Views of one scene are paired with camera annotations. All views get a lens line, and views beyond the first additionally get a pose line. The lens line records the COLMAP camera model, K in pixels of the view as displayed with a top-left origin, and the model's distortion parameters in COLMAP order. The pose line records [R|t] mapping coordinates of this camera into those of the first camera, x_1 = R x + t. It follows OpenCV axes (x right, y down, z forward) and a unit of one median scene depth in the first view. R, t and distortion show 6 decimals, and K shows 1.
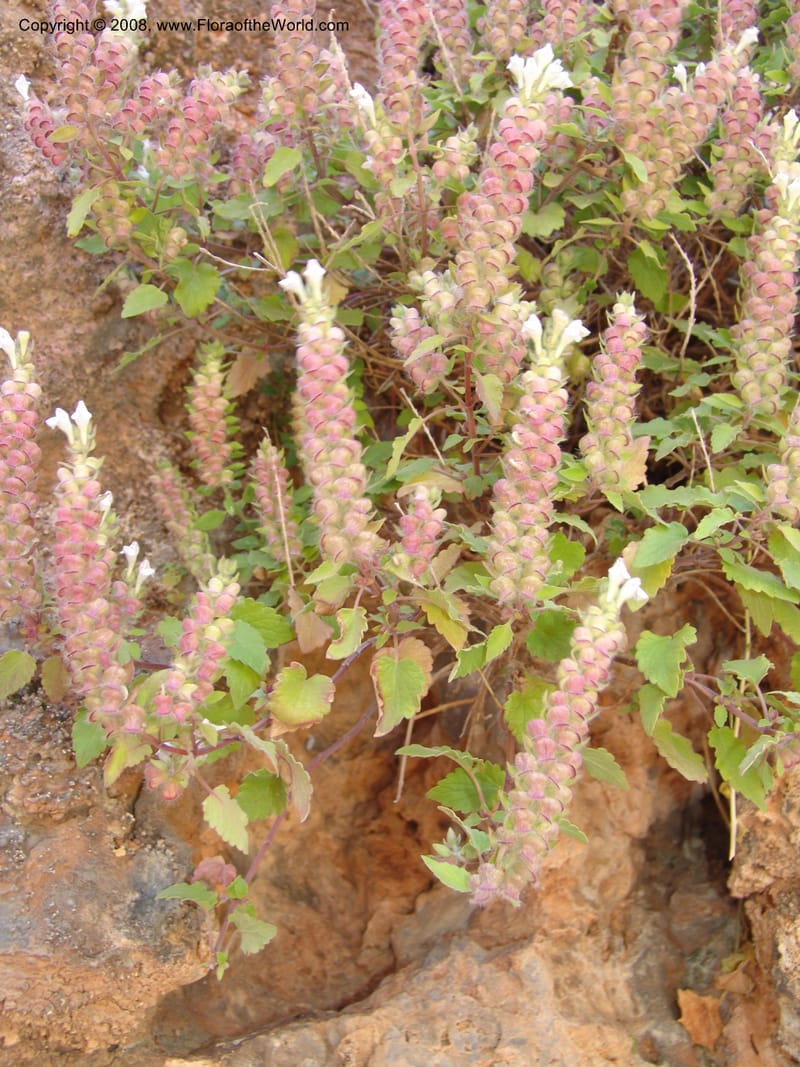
lens RADIAL K [[1070.2, 0, 400.0], [0, 1070.2, 533.5], [0, 0, 1]] dist [-0.124780, 0.175583]
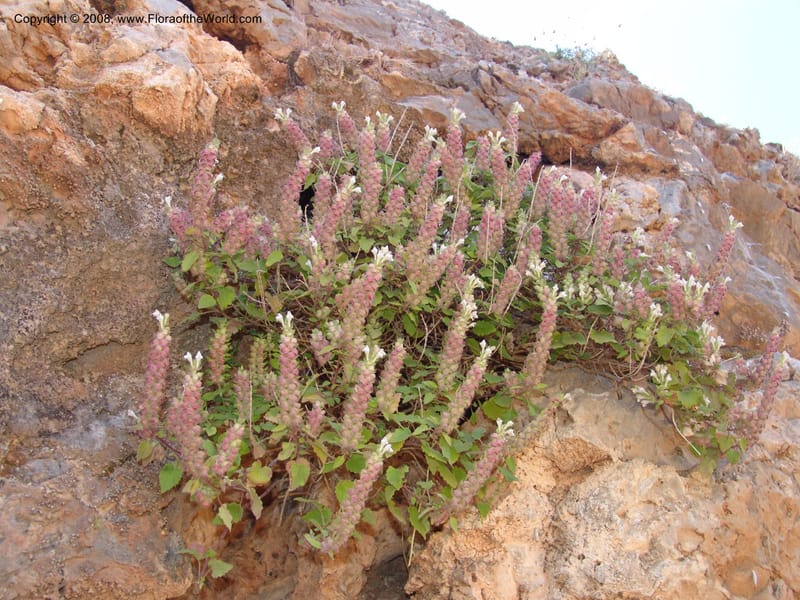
lens RADIAL K [[802.4, 0, 400.0], [0, 802.4, 300.0], [0, 0, 1]] dist [-0.124780, 0.175583]
pose [[0.954889, 0.179501, 0.236574, -0.270338], [-0.145205, 0.977136, -0.155309, -0.009129], [-0.259043, 0.113951, 0.959120, -0.895620]]
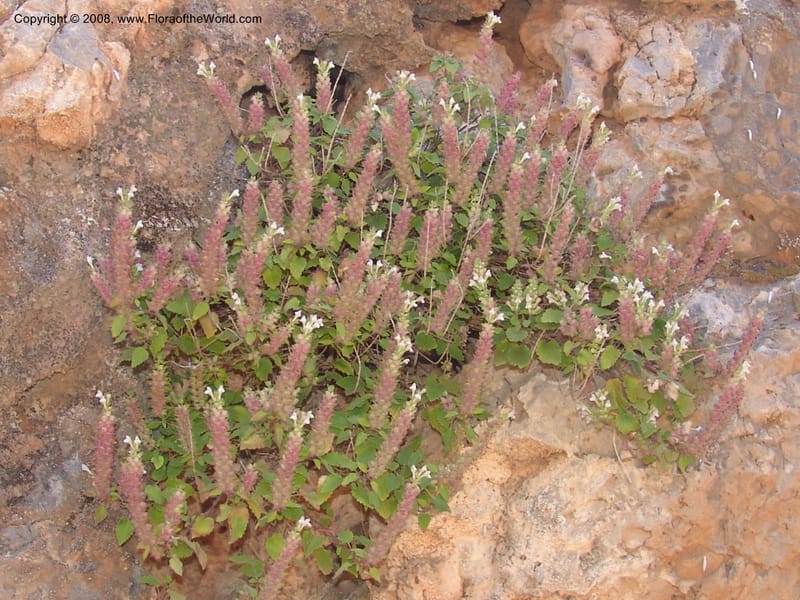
lens RADIAL K [[1272.3, 0, 400.0], [0, 1272.3, 300.0], [0, 0, 1]] dist [-0.128995, 0.021547]
pose [[0.977813, 0.063275, 0.199694, -0.265211], [-0.109359, 0.967265, 0.228997, -1.160112], [-0.178668, -0.245755, 0.952724, -1.992664]]
